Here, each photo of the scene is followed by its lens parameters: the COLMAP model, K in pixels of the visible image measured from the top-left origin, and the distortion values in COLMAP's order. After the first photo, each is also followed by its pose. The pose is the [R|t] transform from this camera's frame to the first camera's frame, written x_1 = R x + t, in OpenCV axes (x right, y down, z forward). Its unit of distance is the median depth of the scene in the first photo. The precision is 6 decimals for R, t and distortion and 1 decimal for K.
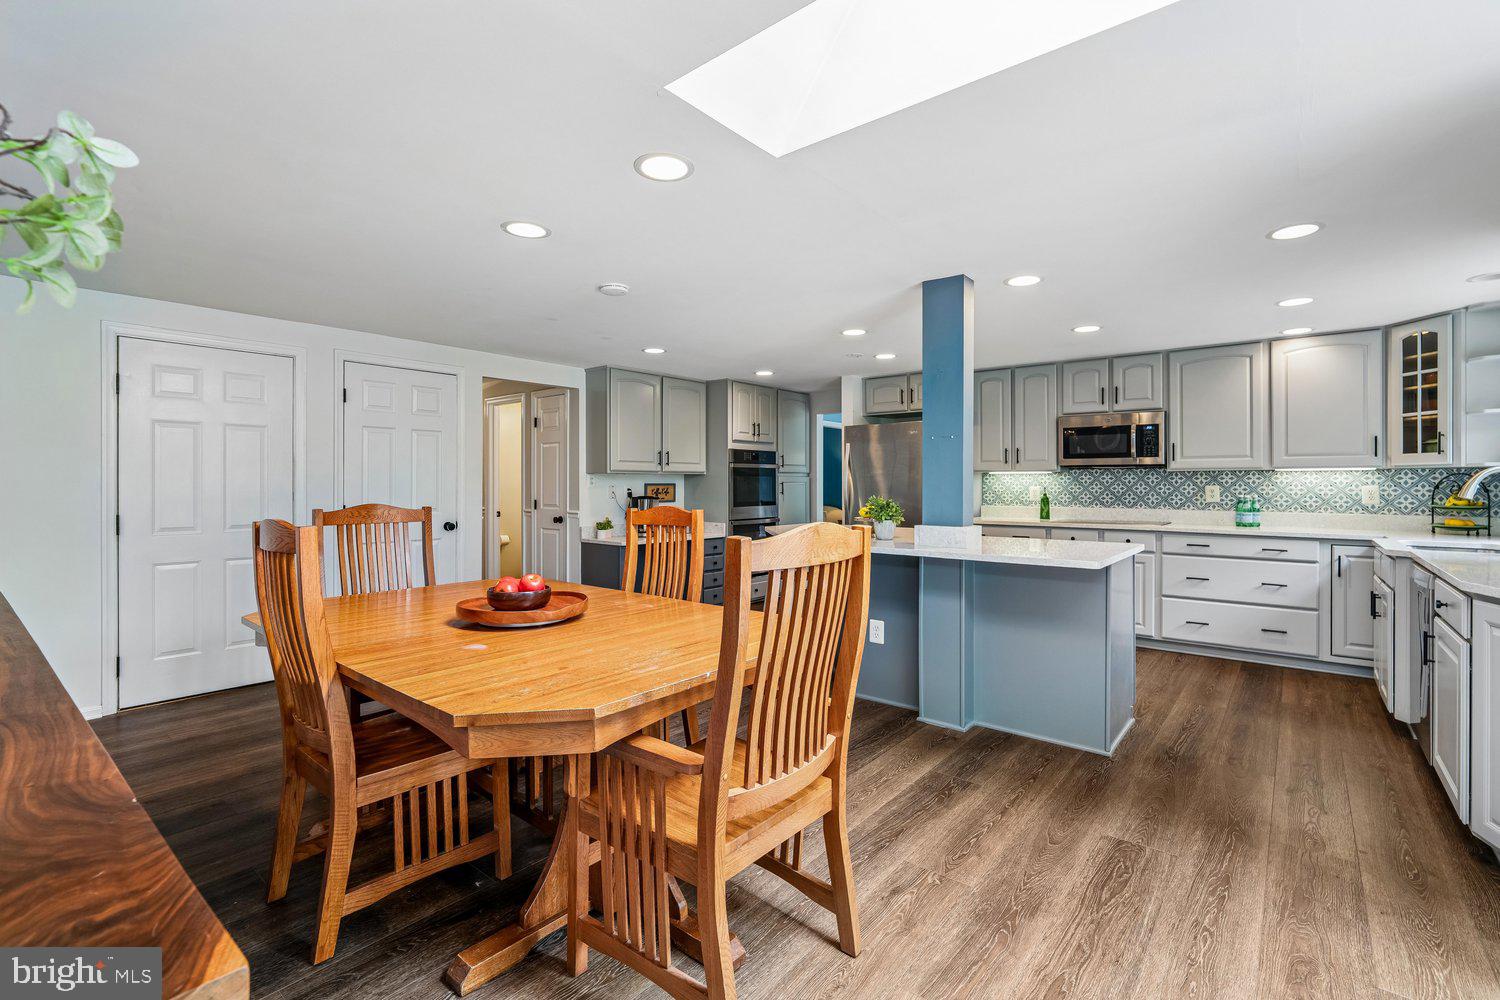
lens RADIAL K [[681.7, 0, 749.9], [0, 681.7, 493.4], [0, 0, 1]] dist [0.000122, 0.000115]
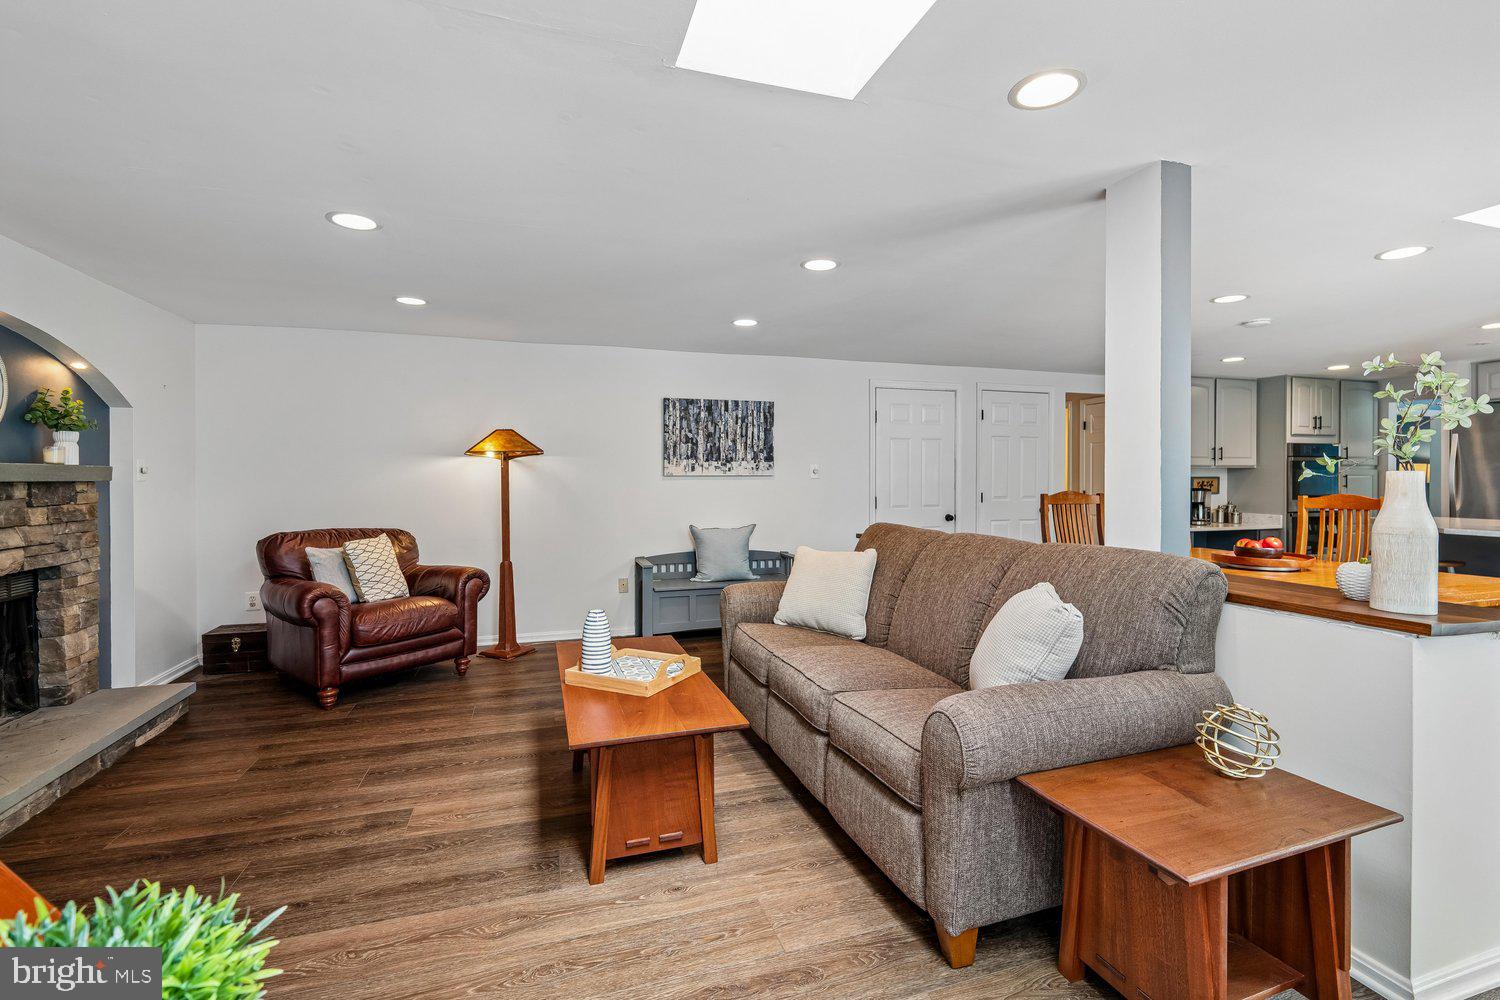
lens RADIAL K [[681.7, 0, 750.9], [0, 681.7, 487.4], [0, 0, 1]] dist [0.000122, 0.000115]
pose [[0.847648, 0.005061, -0.530534, -0.169274], [-0.005026, 0.999986, 0.001509, 0.004038], [0.530535, 0.001388, 0.847662, -0.298942]]
